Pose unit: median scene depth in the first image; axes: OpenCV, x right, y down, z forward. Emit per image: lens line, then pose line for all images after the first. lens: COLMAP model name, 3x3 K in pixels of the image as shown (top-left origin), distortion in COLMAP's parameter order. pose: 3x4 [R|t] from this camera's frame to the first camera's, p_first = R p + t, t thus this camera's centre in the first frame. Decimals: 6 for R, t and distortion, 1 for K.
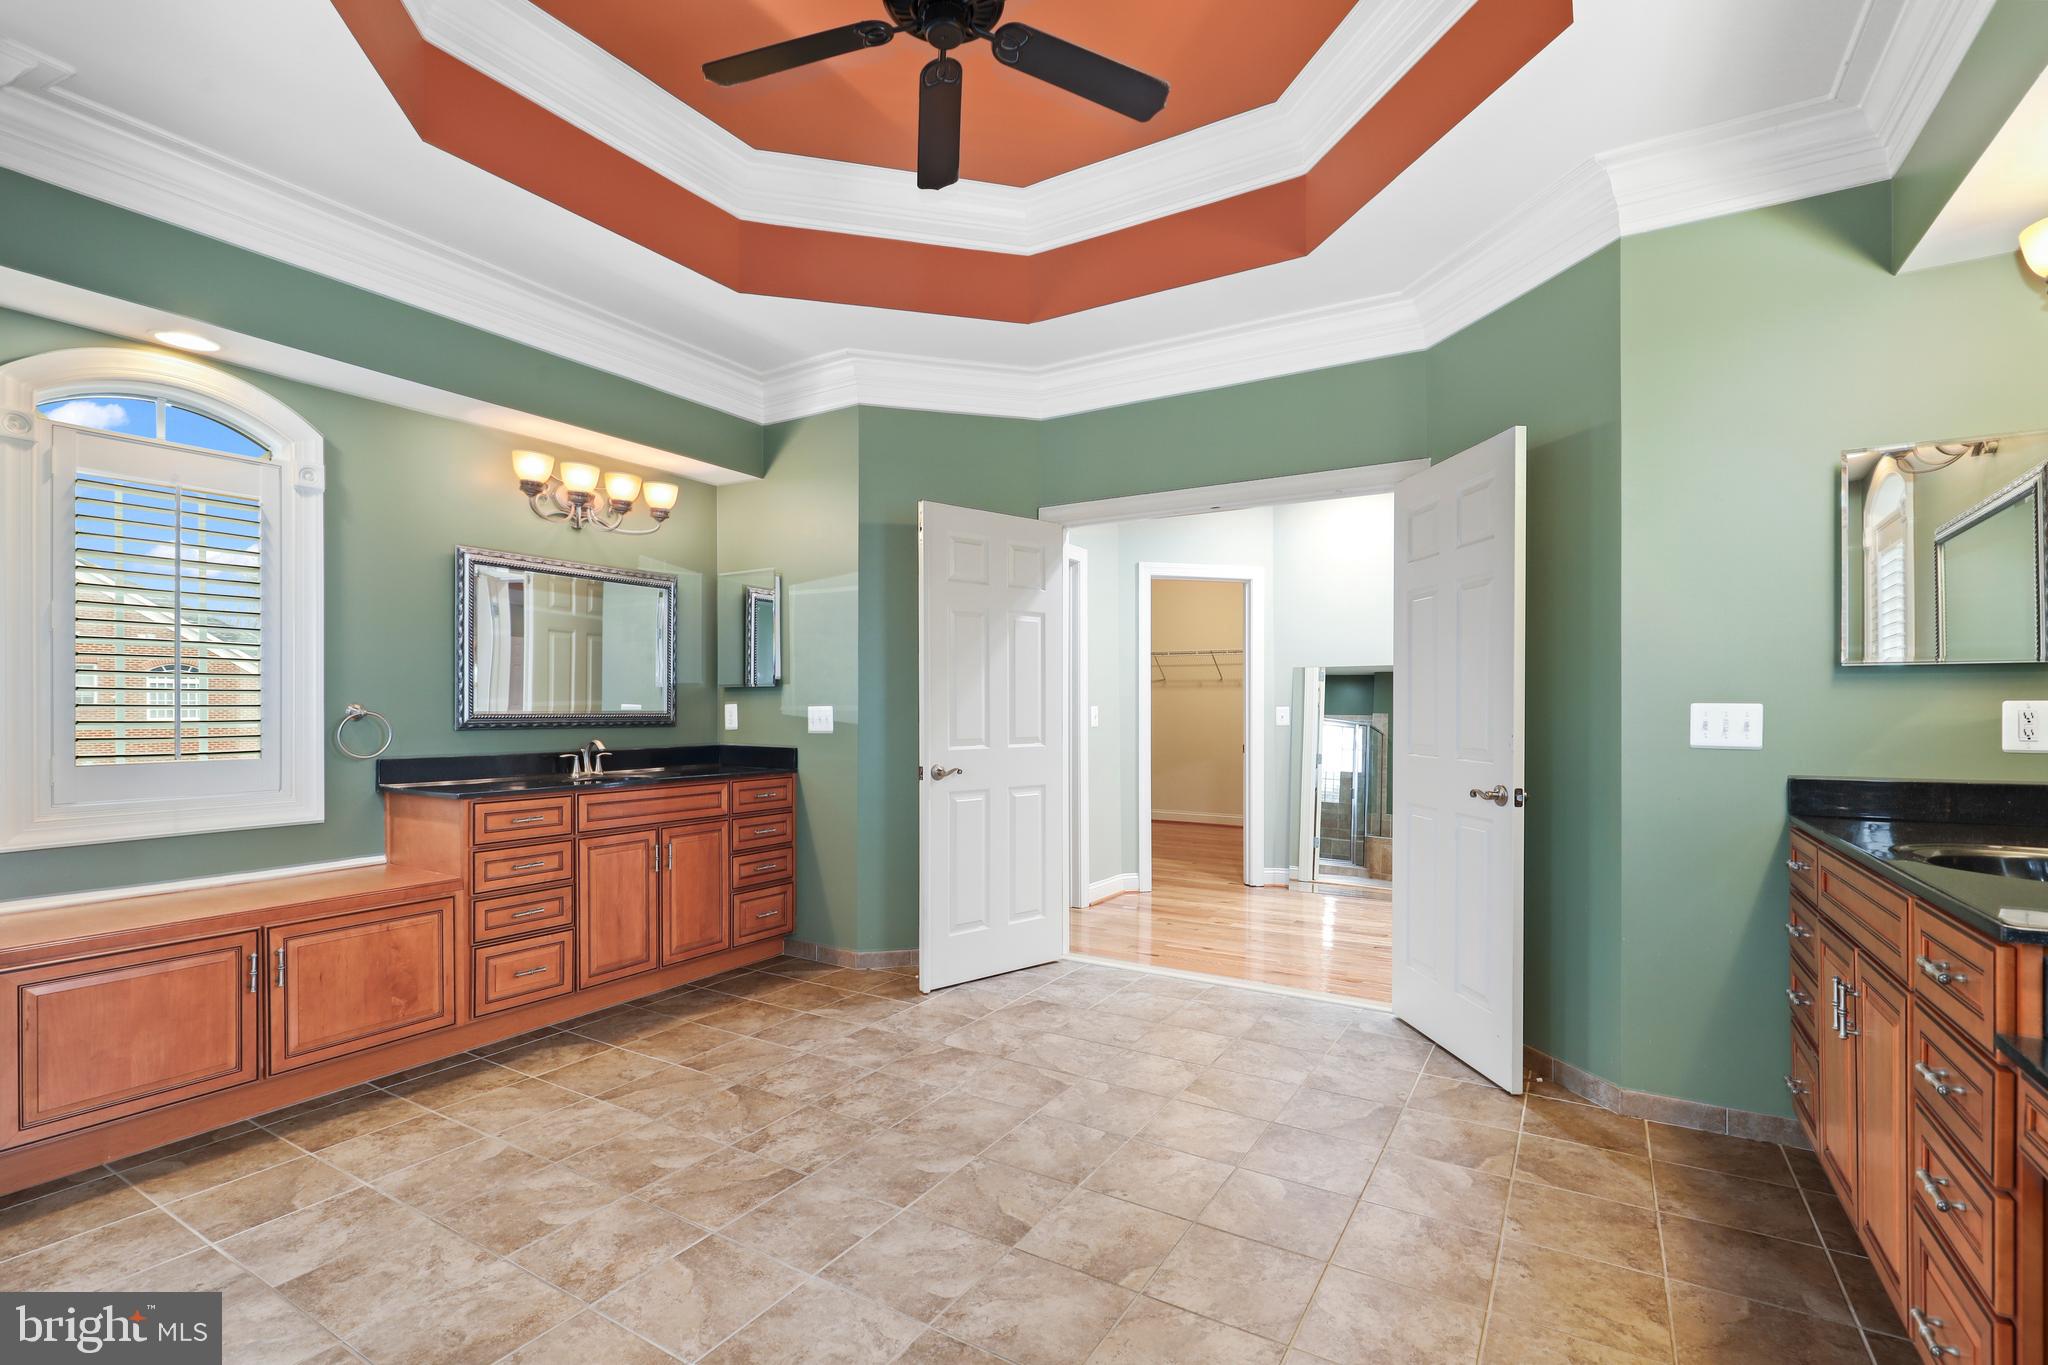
lens RADIAL K [[949.8, 0, 1020.3], [0, 949.8, 721.7], [0, 0, 1]] dist [0.002164, 0.000018]
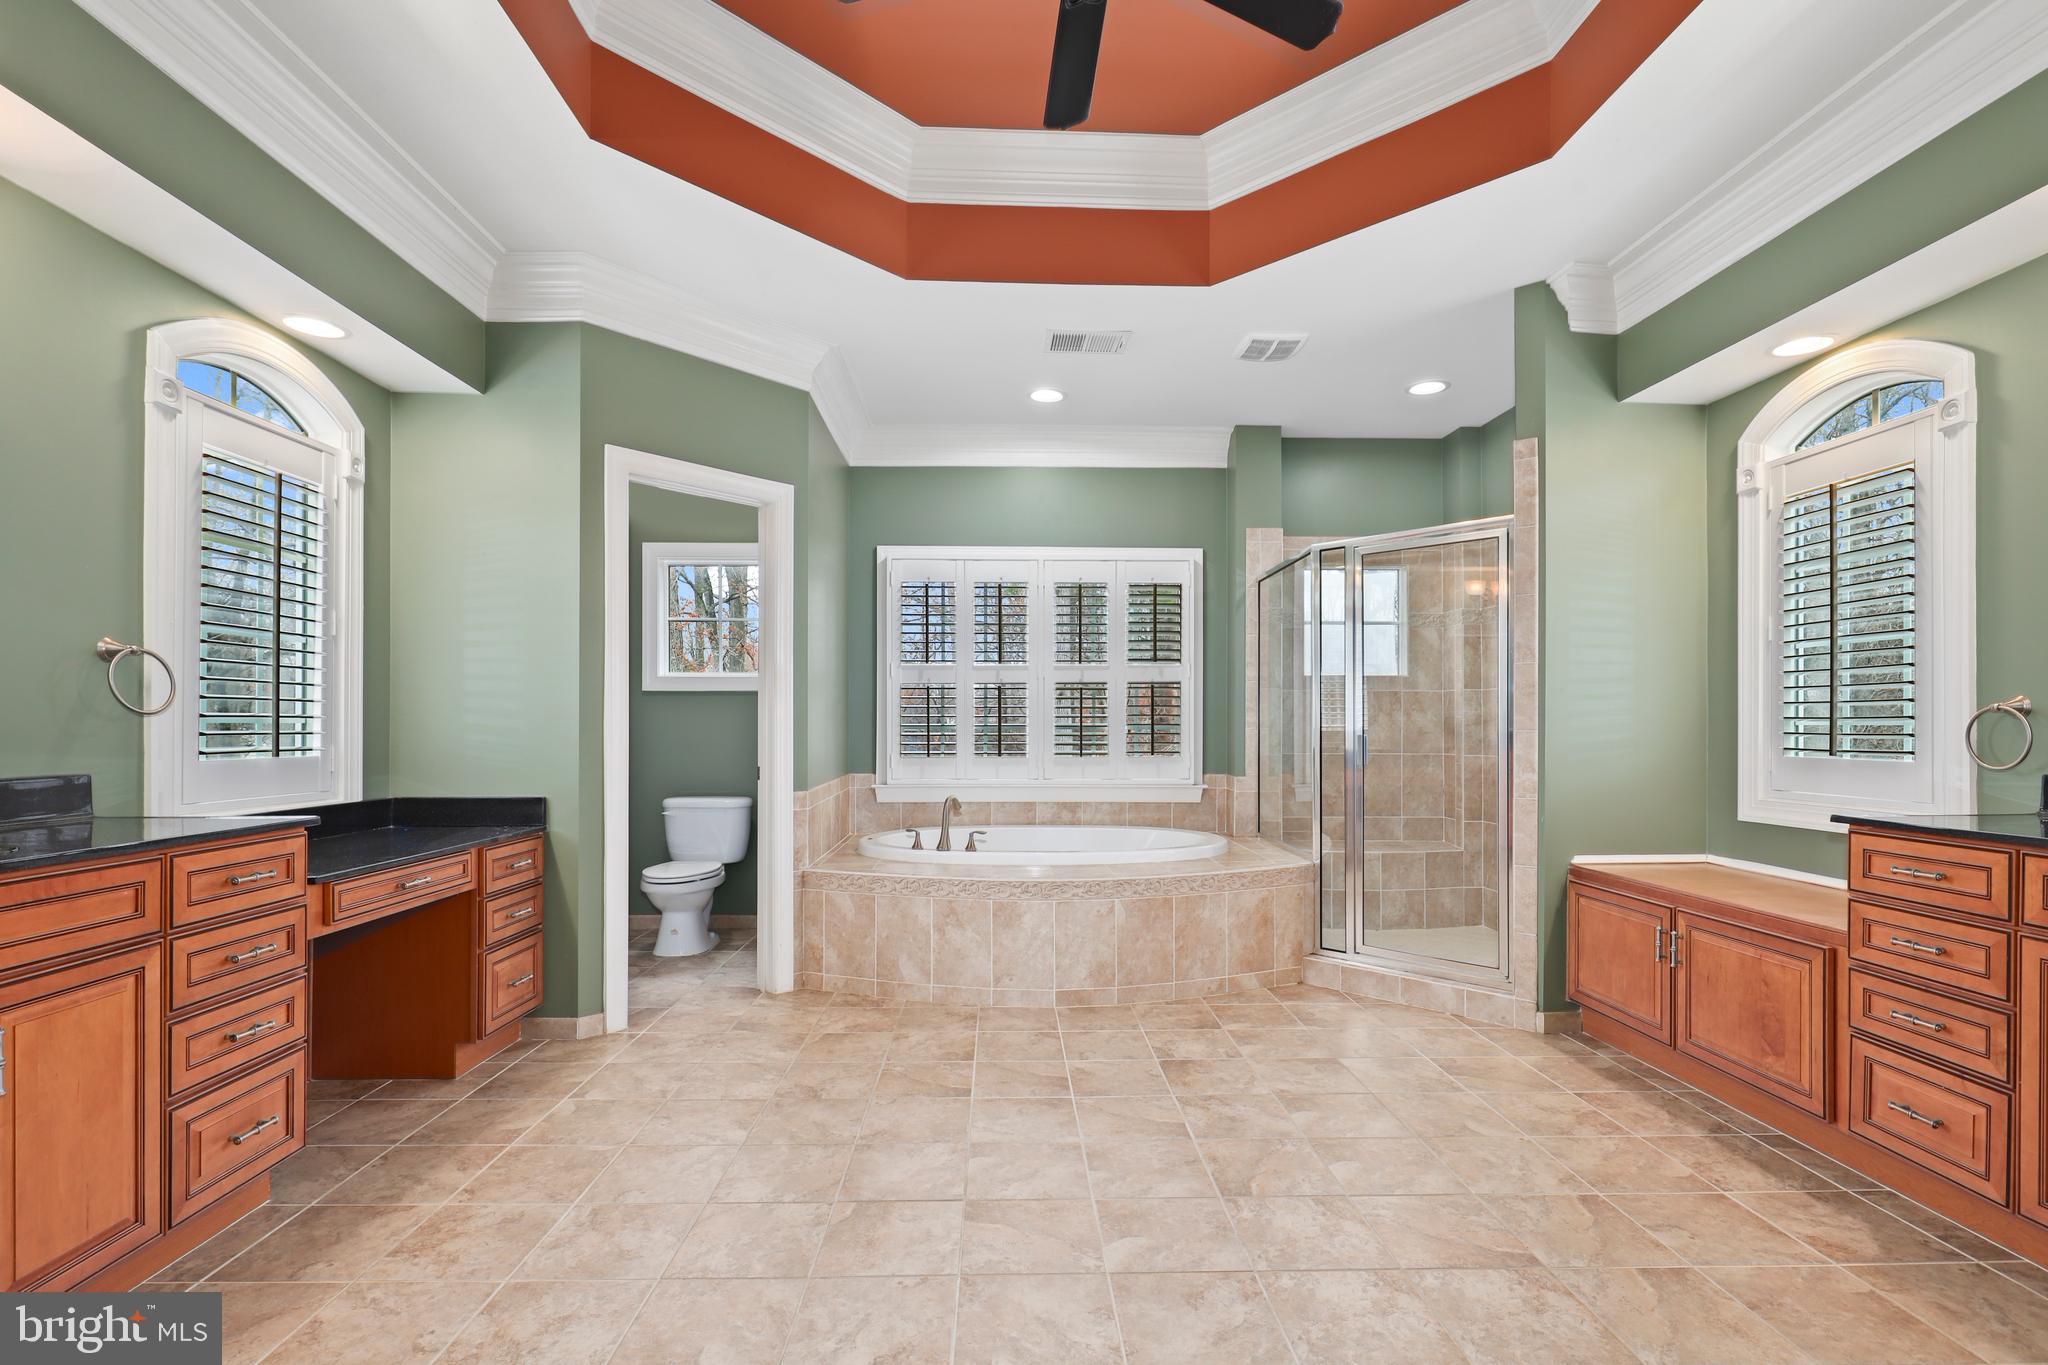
lens RADIAL K [[949.8, 0, 1020.3], [0, 949.8, 721.7], [0, 0, 1]] dist [0.002164, 0.000018]
pose [[-0.843350, -0.000661, -0.537364, 0.400293], [-0.007193, 0.999924, 0.010059, 0.000433], [0.537317, 0.012348, -0.843290, 1.497542]]
